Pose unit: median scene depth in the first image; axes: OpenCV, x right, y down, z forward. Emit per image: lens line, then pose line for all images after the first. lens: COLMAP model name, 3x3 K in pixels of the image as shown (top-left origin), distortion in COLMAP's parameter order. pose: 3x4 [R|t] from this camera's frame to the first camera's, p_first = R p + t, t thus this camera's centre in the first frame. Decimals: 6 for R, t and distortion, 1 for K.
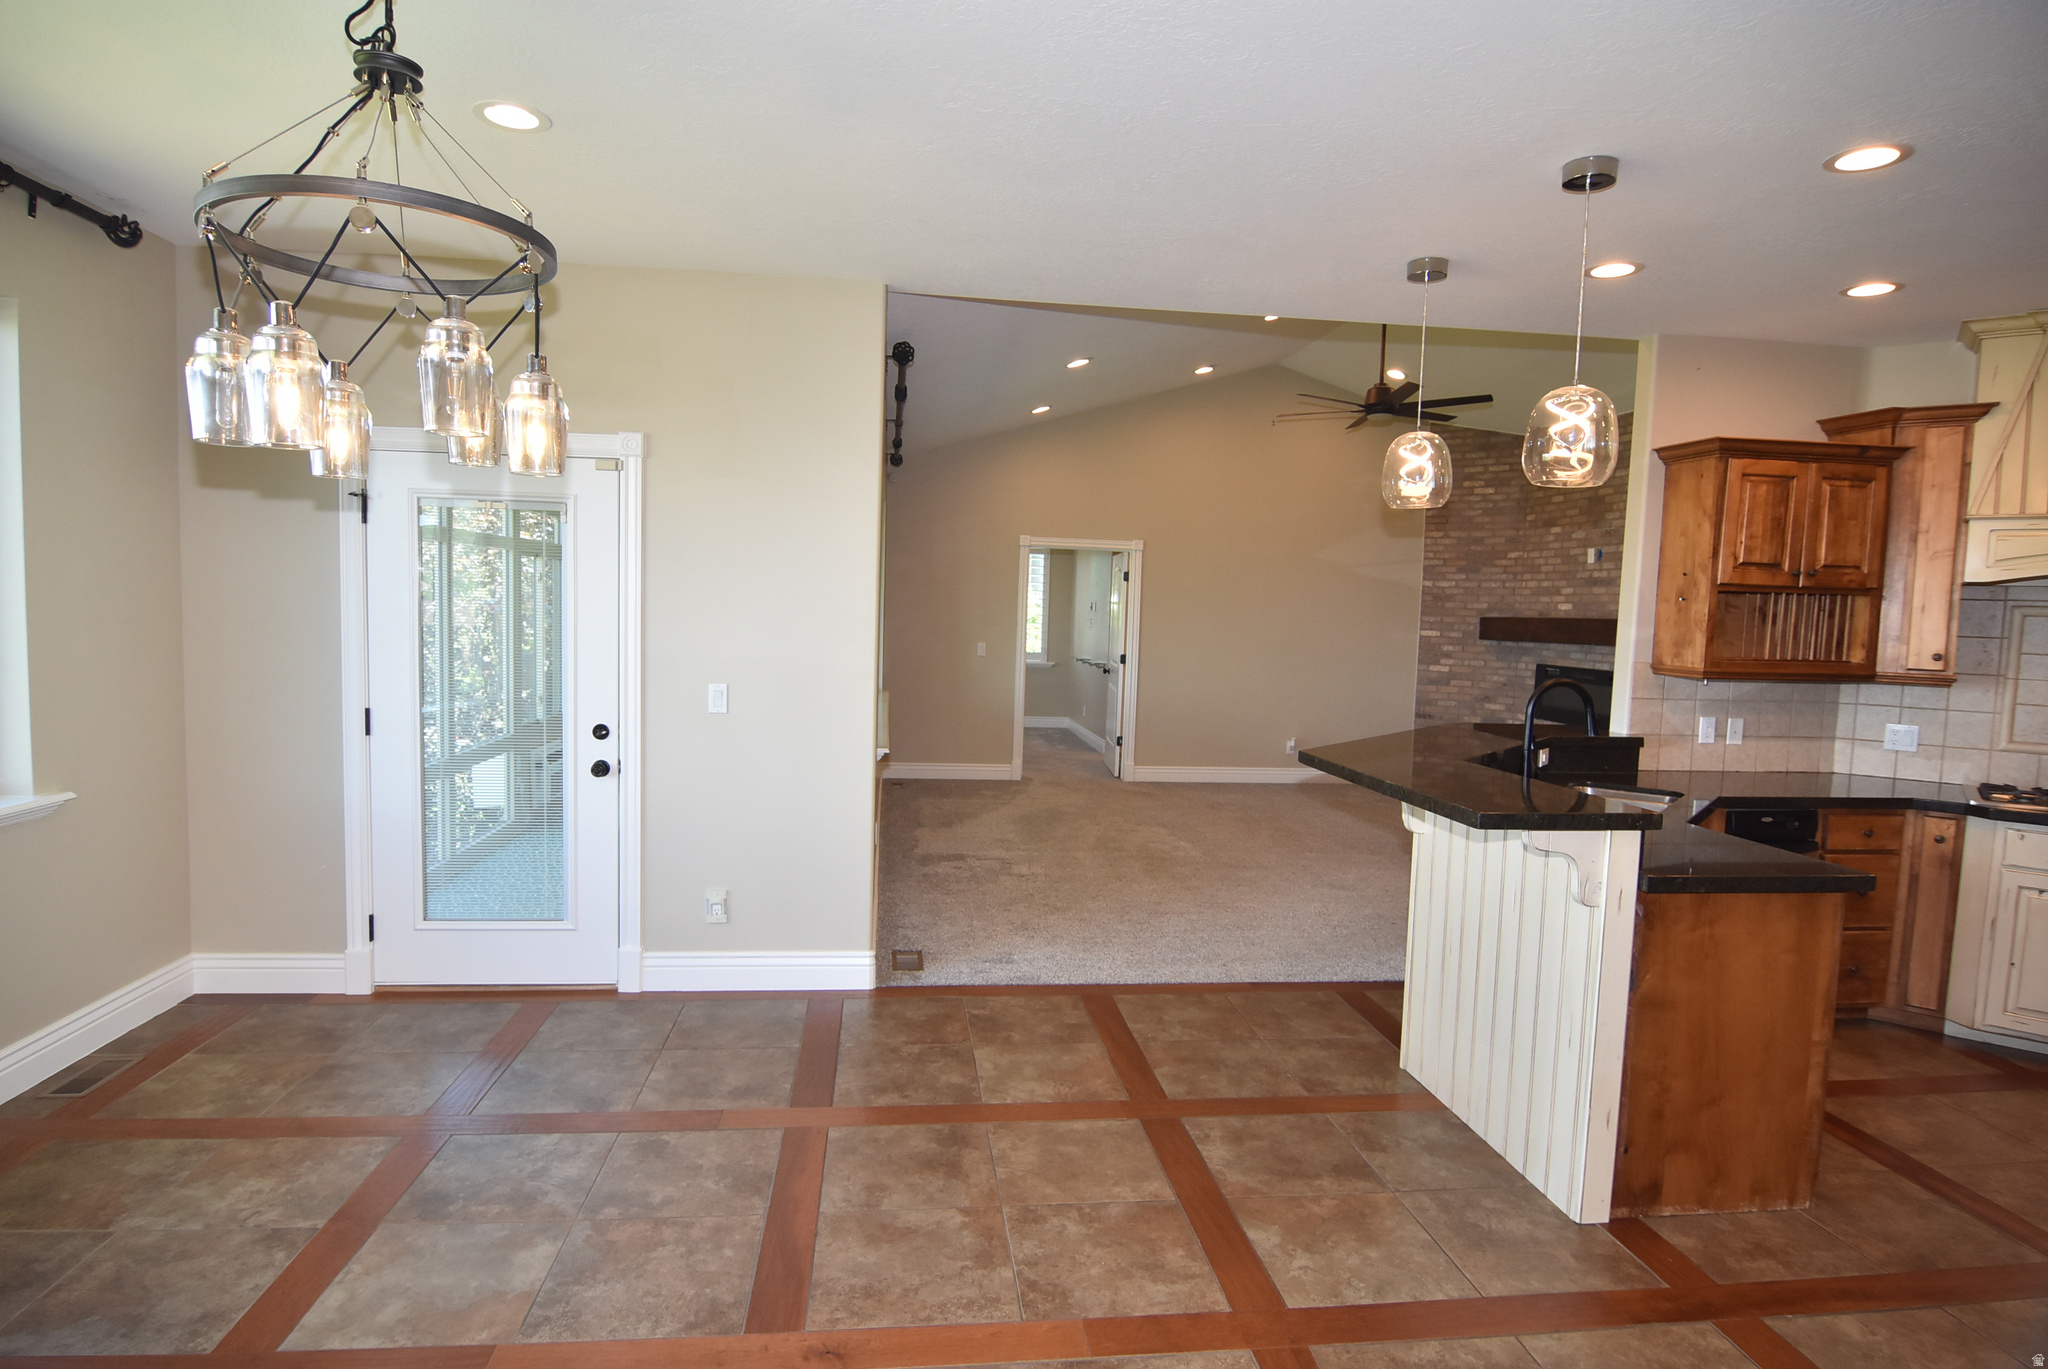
lens RADIAL K [[1093.7, 0, 1022.1], [0, 1093.7, 691.3], [0, 0, 1]] dist [-0.021671, 0.000225]
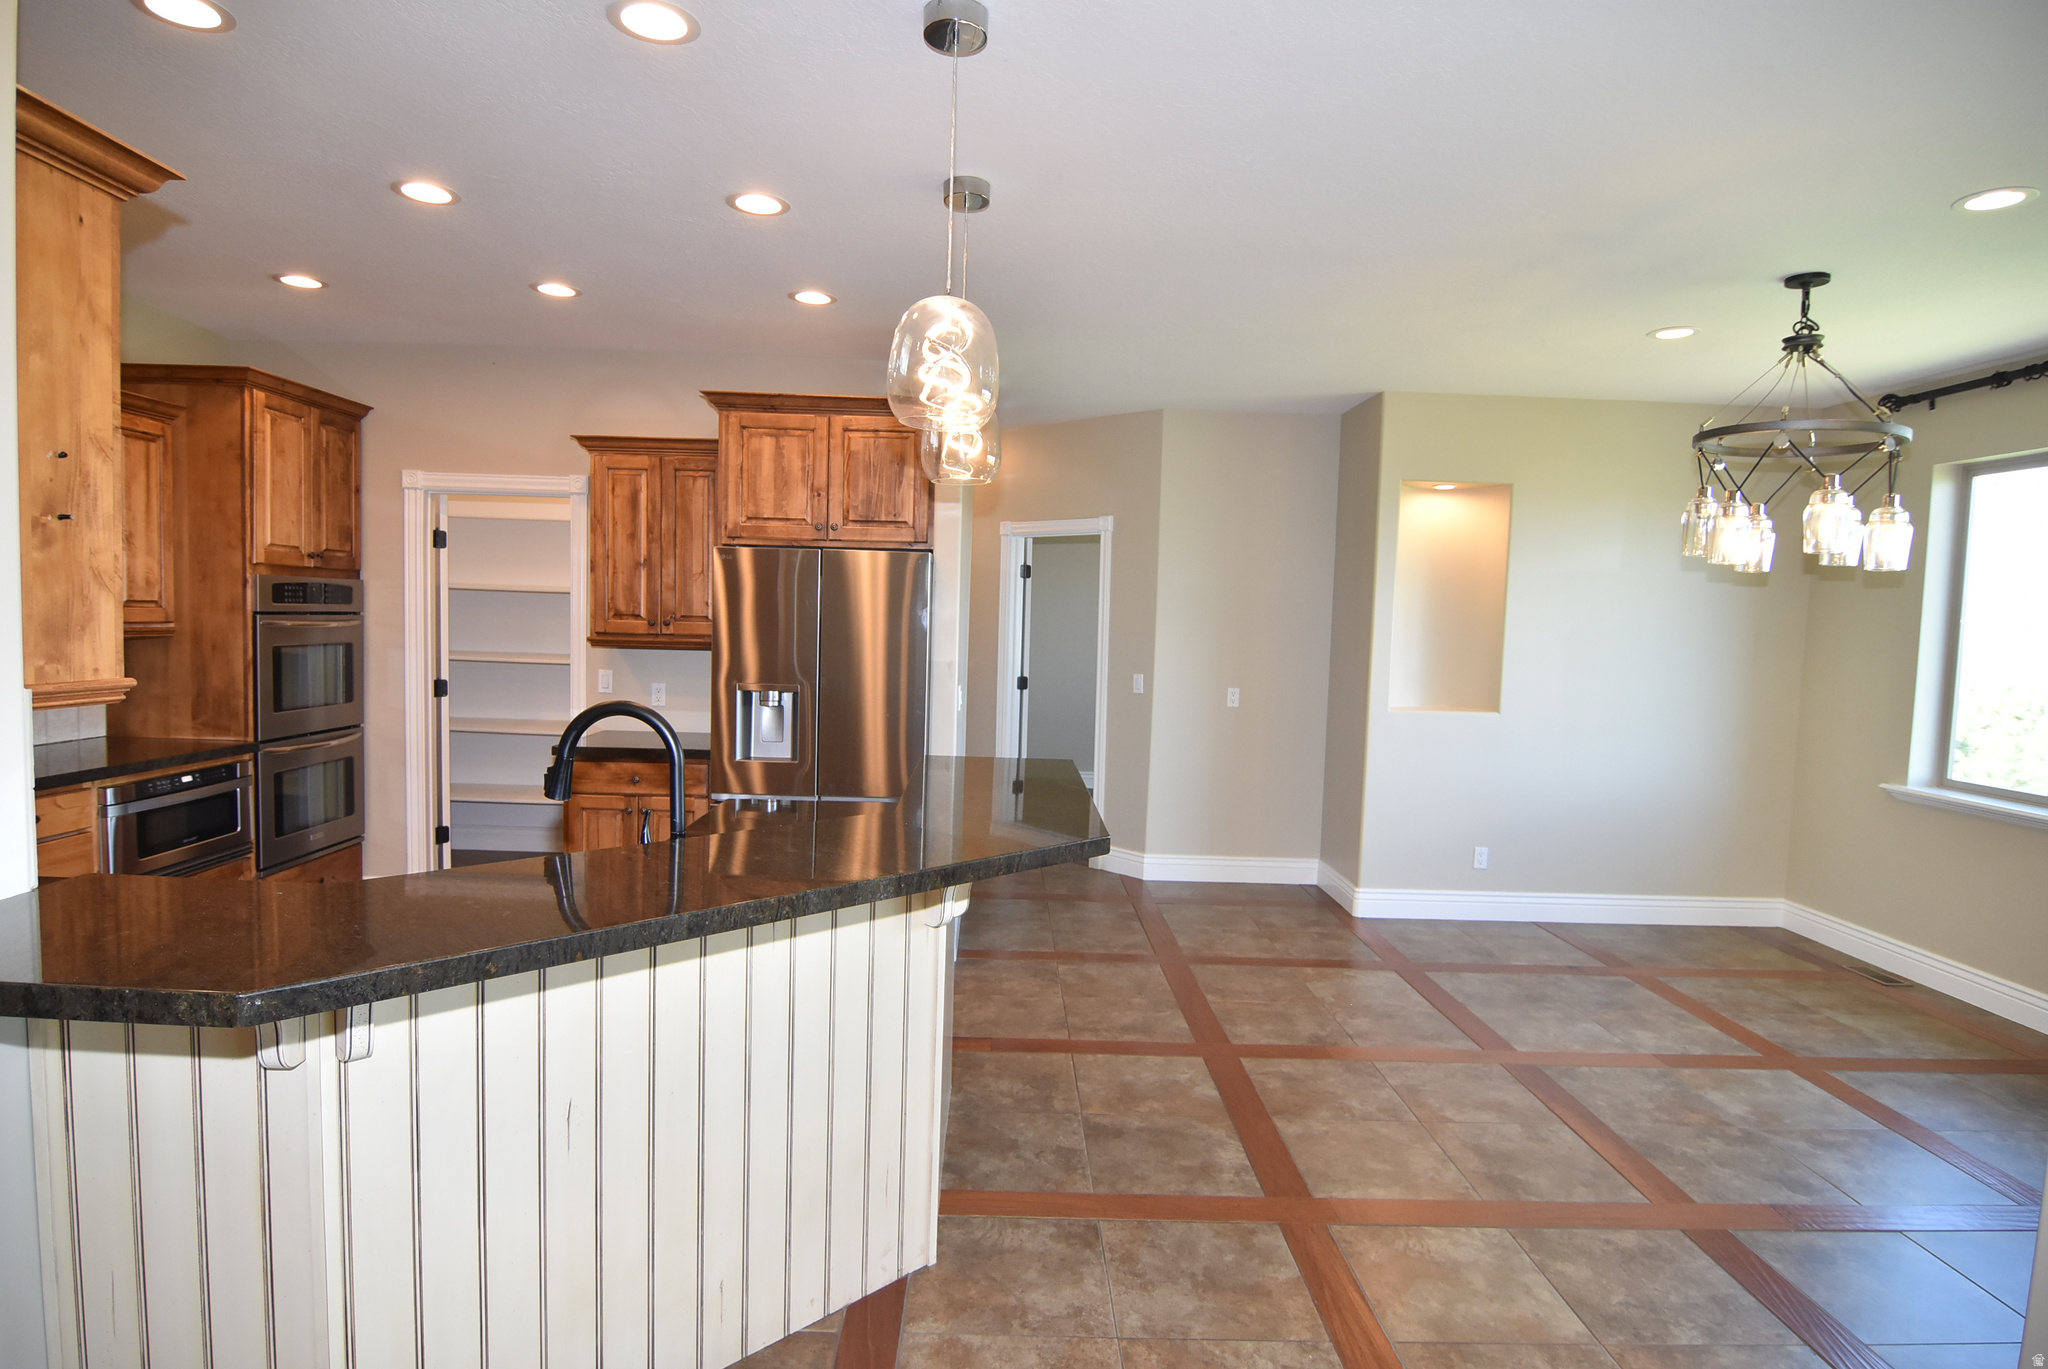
lens RADIAL K [[1093.7, 0, 1024.4], [0, 1093.7, 690.3], [0, 0, 1]] dist [-0.021671, 0.000225]
pose [[-0.993331, -0.067846, 0.093220, 0.304298], [-0.053317, 0.987193, 0.150354, -0.142918], [-0.102227, 0.144382, -0.984227, 1.953636]]
